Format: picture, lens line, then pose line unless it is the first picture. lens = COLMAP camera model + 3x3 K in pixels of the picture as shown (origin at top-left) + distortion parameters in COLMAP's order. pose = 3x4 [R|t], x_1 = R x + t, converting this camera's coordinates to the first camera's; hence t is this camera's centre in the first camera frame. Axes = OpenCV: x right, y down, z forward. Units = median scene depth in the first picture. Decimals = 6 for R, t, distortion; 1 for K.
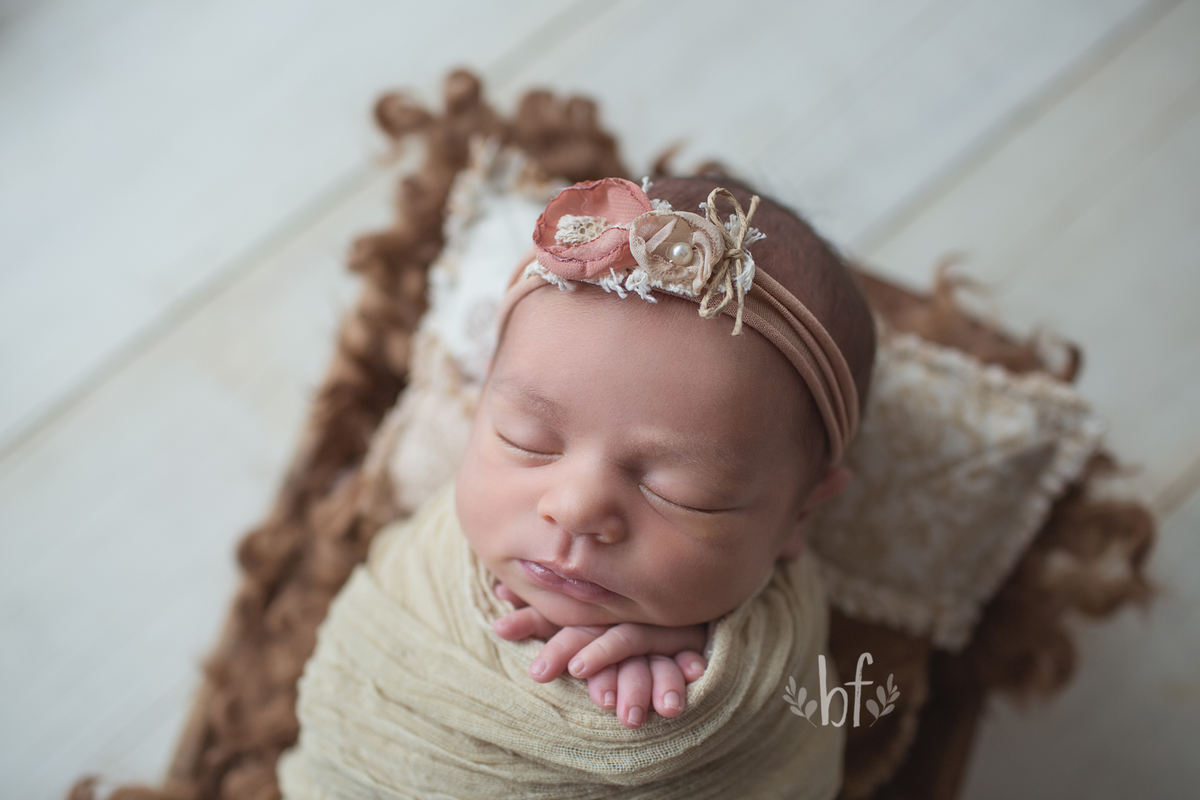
lens RADIAL K [[1472.5, 0, 600.0], [0, 1472.5, 400.0], [0, 0, 1]] dist [0.005878, 0.002464]
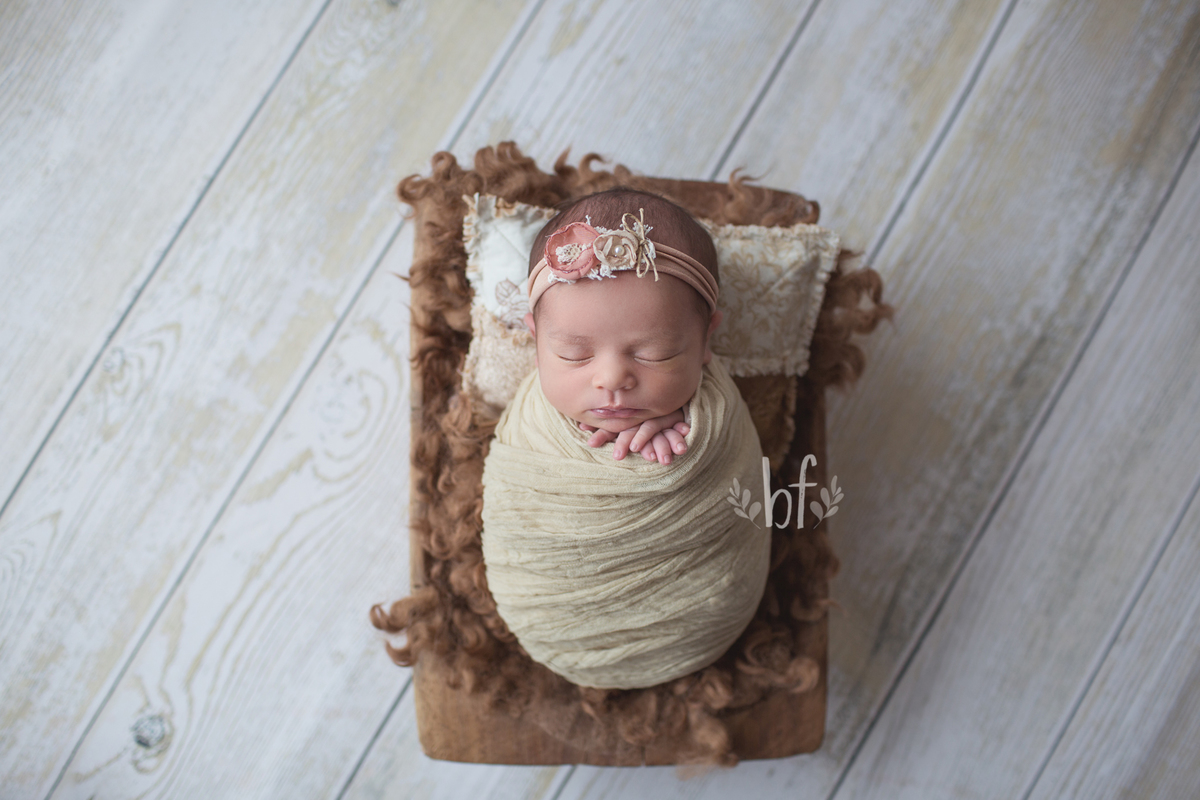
lens RADIAL K [[1209.8, 0, 600.0], [0, 1209.8, 400.0], [0, 0, 1]] dist [0.358450, 0.000139]
pose [[0.939521, -0.338552, 0.051803, -0.124840], [0.328175, 0.933163, 0.146659, -0.152156], [-0.097992, -0.120789, 0.987830, -0.702526]]
